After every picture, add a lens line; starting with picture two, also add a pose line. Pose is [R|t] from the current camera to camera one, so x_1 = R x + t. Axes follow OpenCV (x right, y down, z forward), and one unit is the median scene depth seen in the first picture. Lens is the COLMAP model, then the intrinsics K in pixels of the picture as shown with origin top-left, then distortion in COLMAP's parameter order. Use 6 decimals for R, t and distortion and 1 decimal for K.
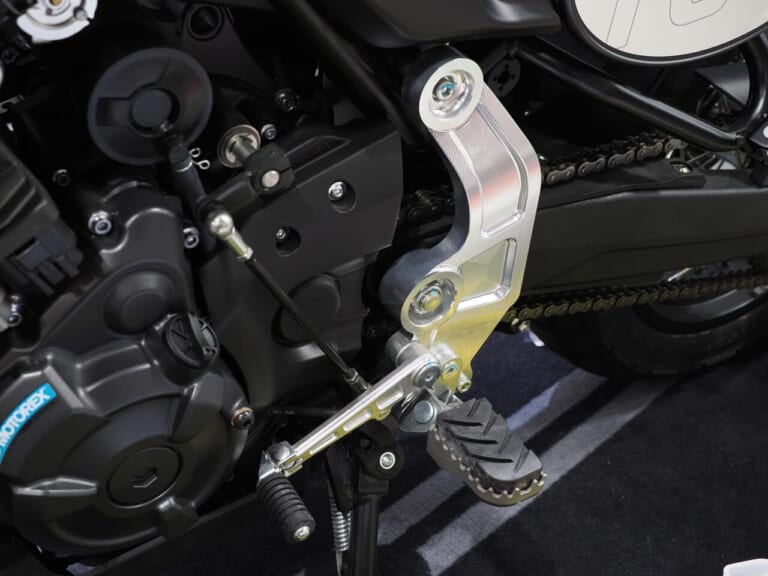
lens RADIAL K [[992.3, 0, 388.0], [0, 992.3, 288.2], [0, 0, 1]] dist [0.003165, 0.000000]
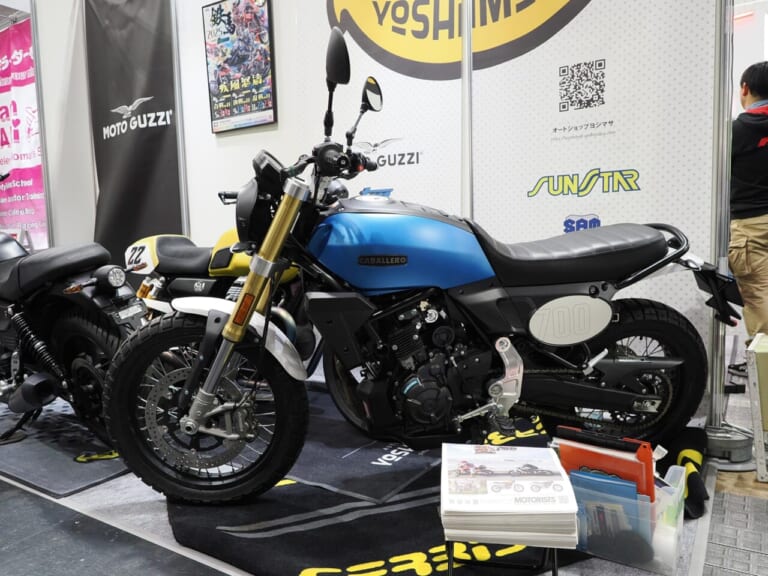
lens RADIAL K [[555.7, 0, 383.8], [0, 555.7, 289.8], [0, 0, 1]] dist [-0.013143, 0.002689]
pose [[0.926234, 0.077001, -0.369001, 0.477919], [-0.214372, 0.912802, -0.347618, 0.600260], [0.310058, 0.401079, 0.861974, -1.559076]]
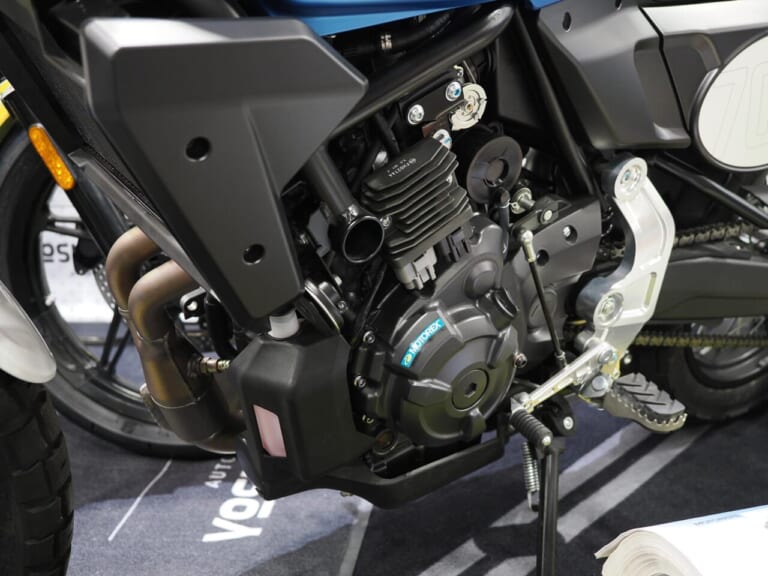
lens RADIAL K [[952.5, 0, 382.5], [0, 952.5, 286.5], [0, 0, 1]] dist [-0.007119, 0.000000]
pose [[0.997936, 0.019864, 0.061069, -0.429573], [-0.007444, 0.980330, -0.197226, 0.293336], [-0.063786, 0.196364, 0.978454, -0.513717]]
